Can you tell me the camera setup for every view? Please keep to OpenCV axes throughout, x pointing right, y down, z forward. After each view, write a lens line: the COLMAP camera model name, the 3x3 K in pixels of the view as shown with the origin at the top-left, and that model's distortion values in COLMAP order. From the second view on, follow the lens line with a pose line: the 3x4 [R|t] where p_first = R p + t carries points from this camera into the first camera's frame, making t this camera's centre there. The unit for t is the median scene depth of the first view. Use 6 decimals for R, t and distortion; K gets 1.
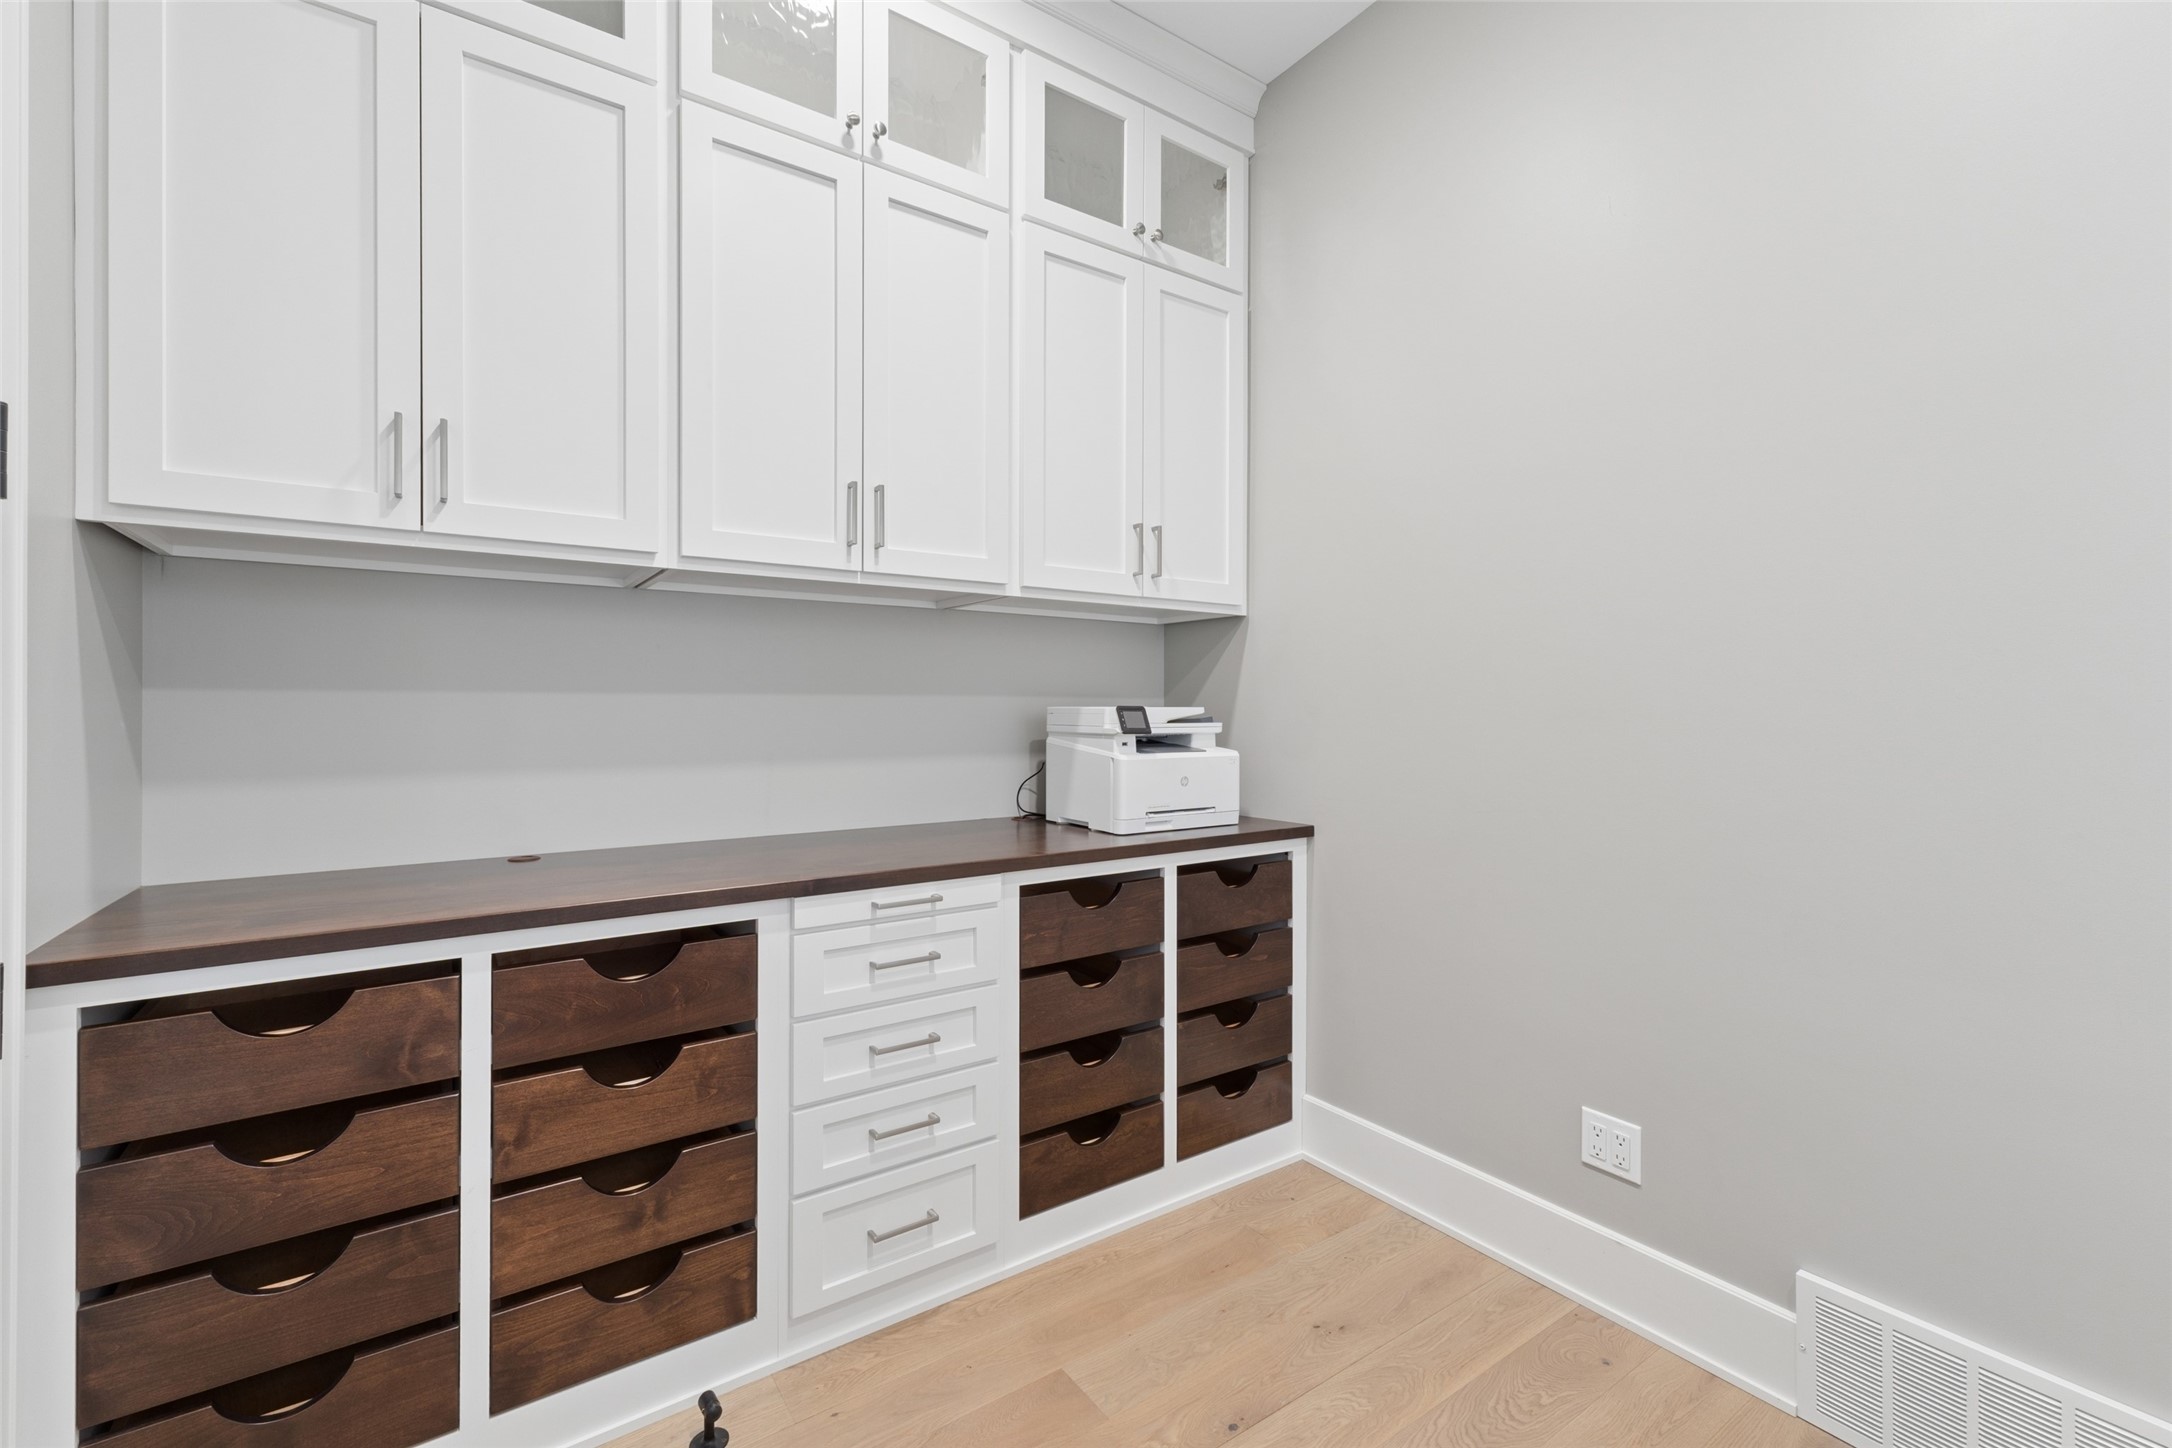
lens RADIAL K [[916.0, 0, 1086.0], [0, 916.0, 724.0], [0, 0, 1]] dist [0.001069, 0.000117]
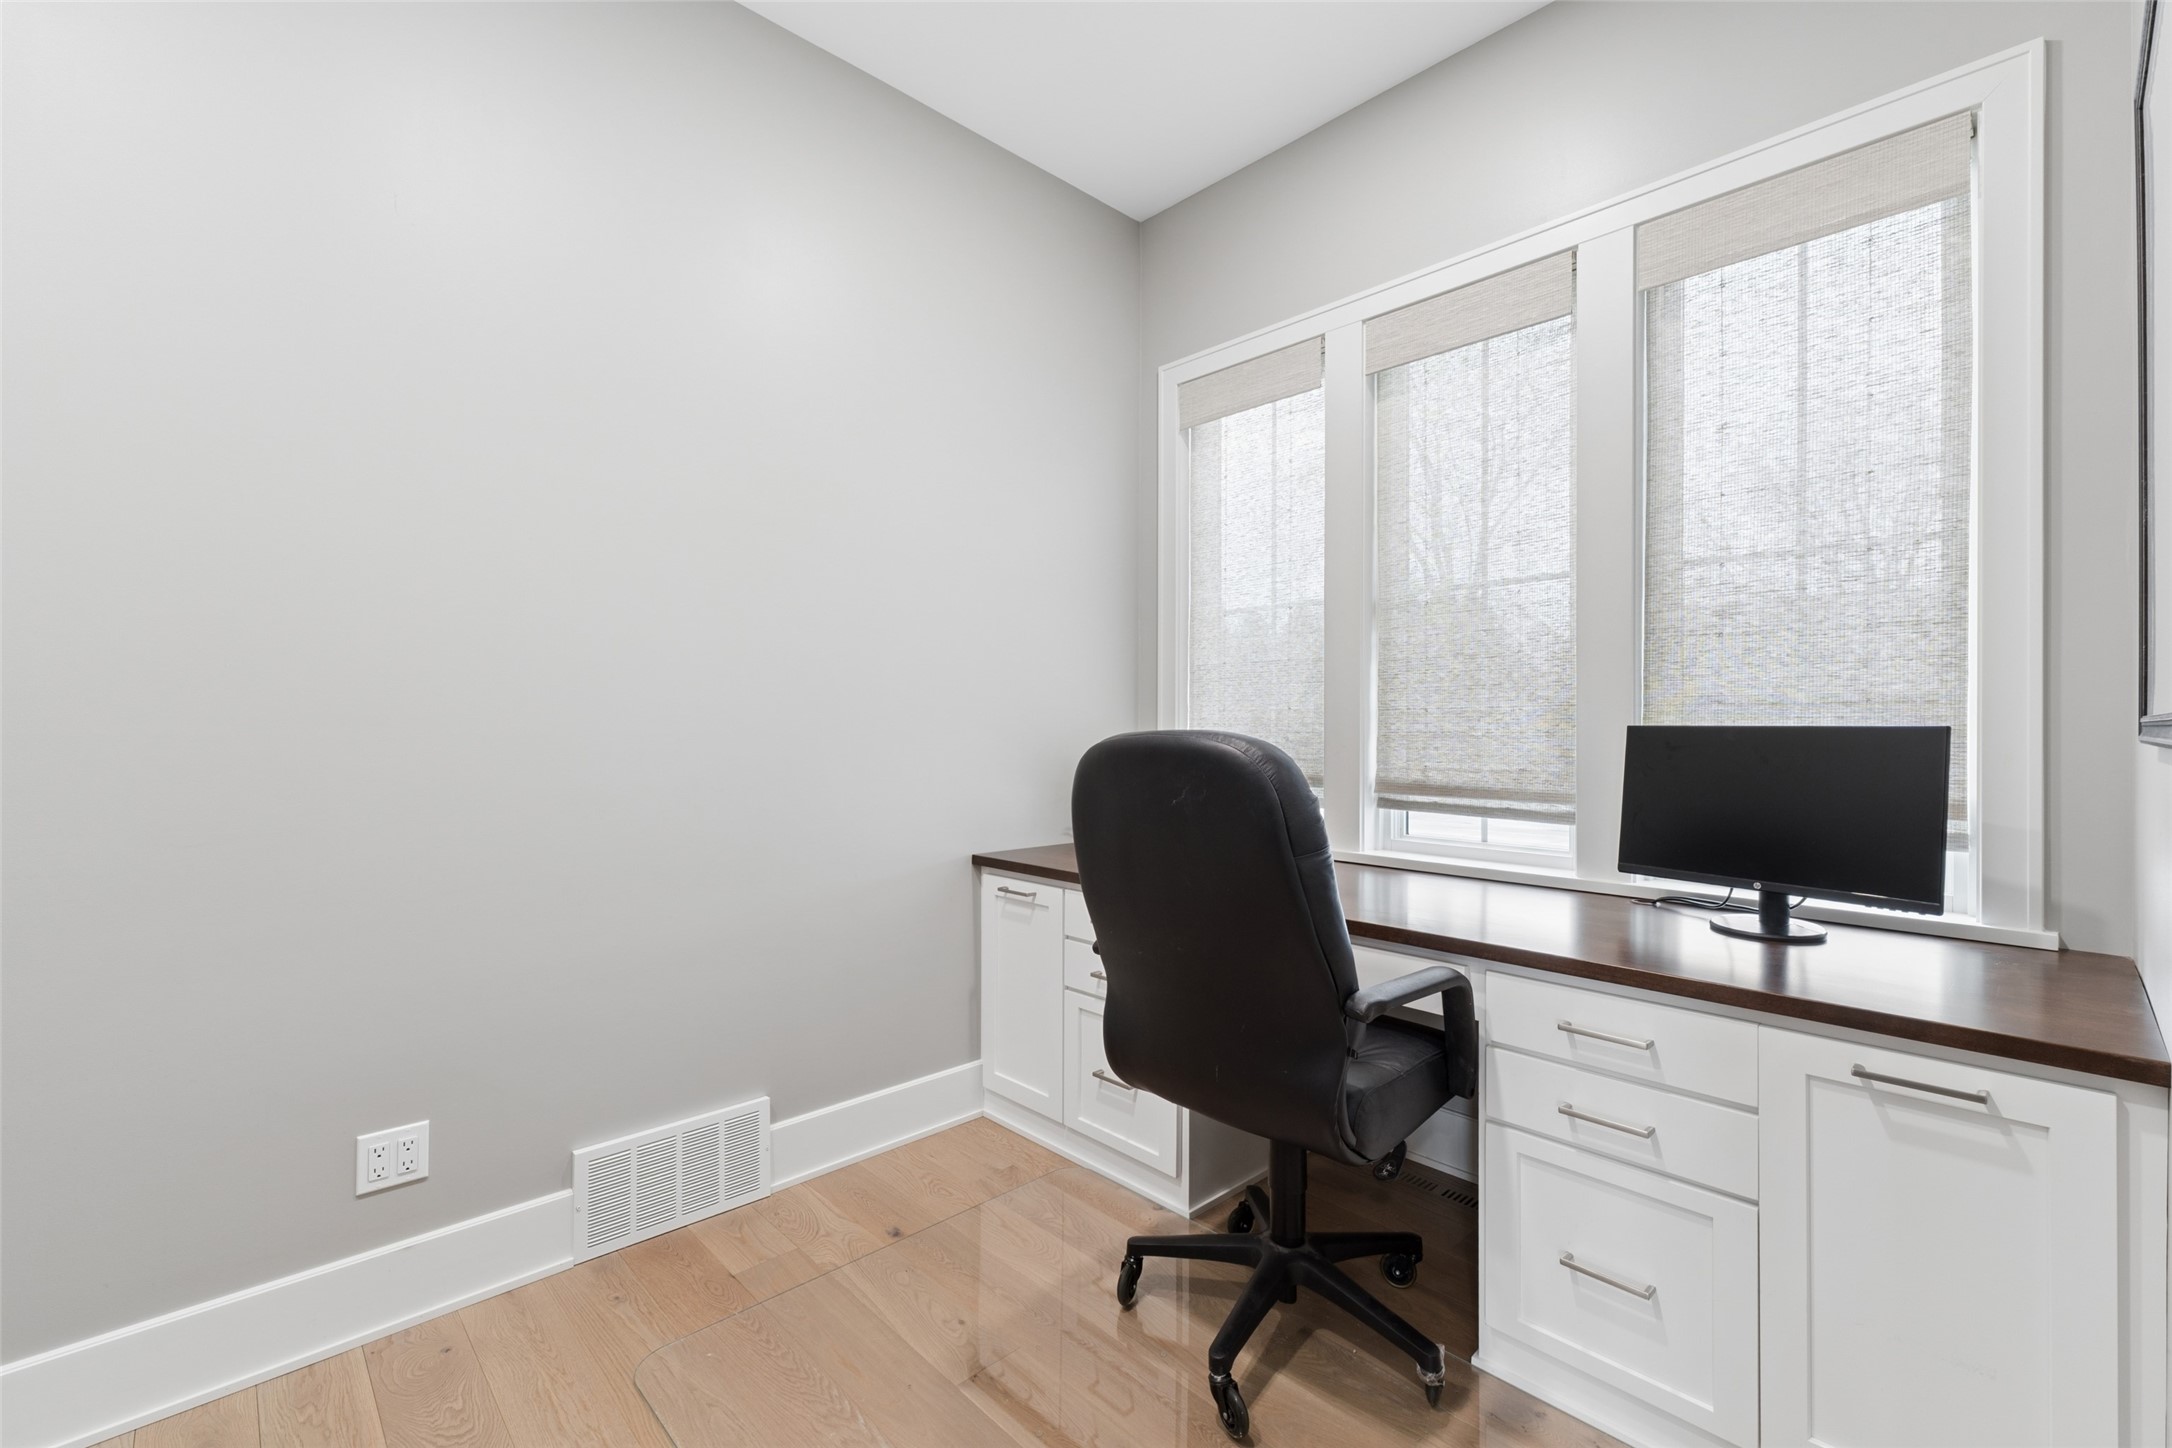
lens RADIAL K [[916.0, 0, 1086.0], [0, 916.0, 724.0], [0, 0, 1]] dist [0.001069, 0.000117]
pose [[-0.153245, -0.005569, 0.988172, -0.594301], [0.011177, 0.999910, 0.007368, -0.009079], [-0.988125, 0.012174, -0.153169, 0.465034]]
